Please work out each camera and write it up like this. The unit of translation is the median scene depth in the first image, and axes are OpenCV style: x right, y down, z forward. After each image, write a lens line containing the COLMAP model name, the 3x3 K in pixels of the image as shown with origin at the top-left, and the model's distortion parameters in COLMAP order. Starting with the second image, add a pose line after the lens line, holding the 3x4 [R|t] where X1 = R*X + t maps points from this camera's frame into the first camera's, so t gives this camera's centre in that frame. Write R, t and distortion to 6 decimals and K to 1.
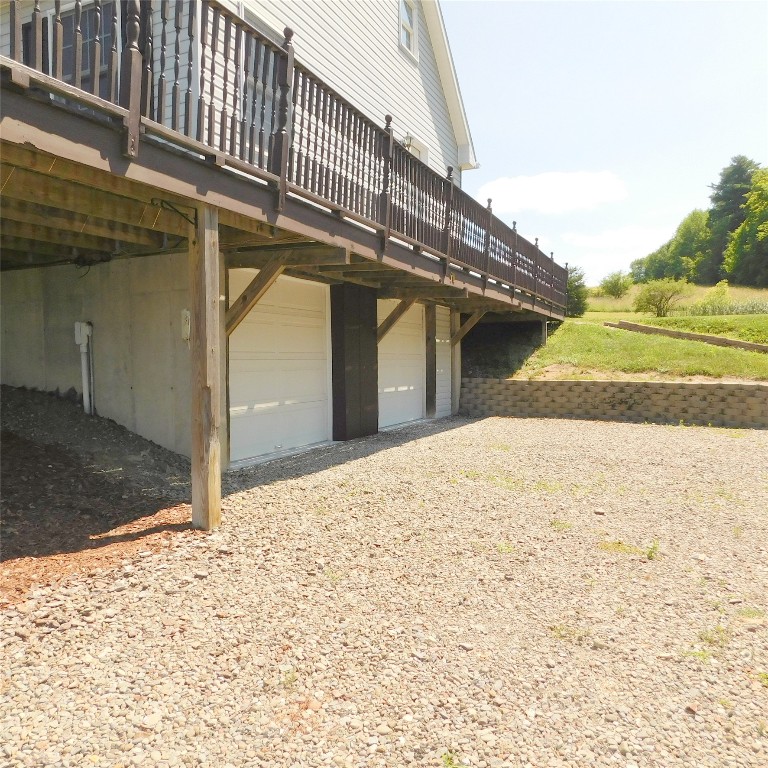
lens RADIAL K [[690.6, 0, 386.8], [0, 690.6, 400.1], [0, 0, 1]] dist [-0.057909, 0.022969]
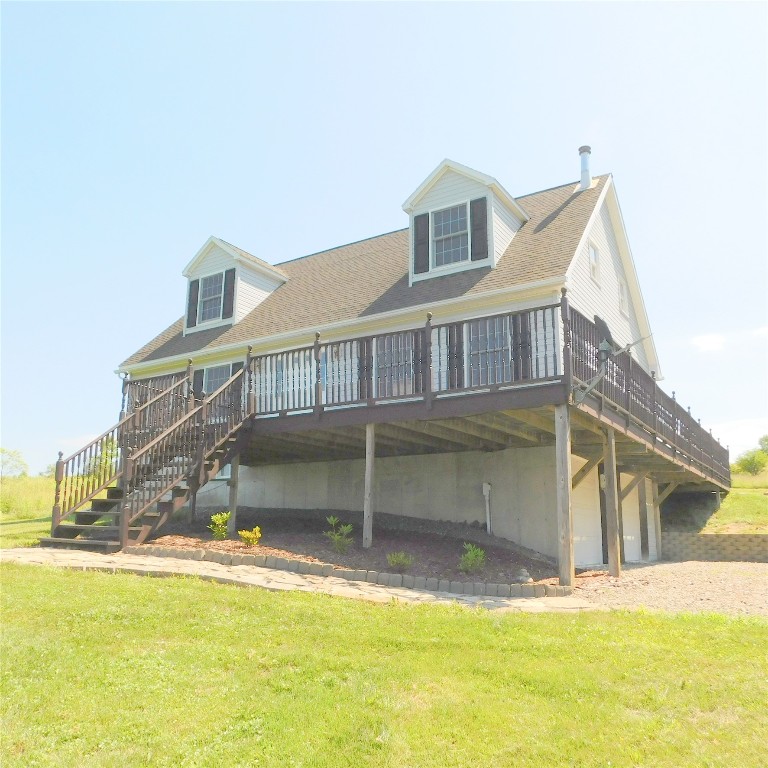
lens RADIAL K [[690.6, 0, 386.8], [0, 690.6, 400.1], [0, 0, 1]] dist [-0.057909, 0.022969]
pose [[0.986803, -0.010439, -0.161590, -0.215000], [-0.030714, 0.967737, -0.250084, 0.072423], [0.158987, 0.251747, 0.954645, -0.442527]]
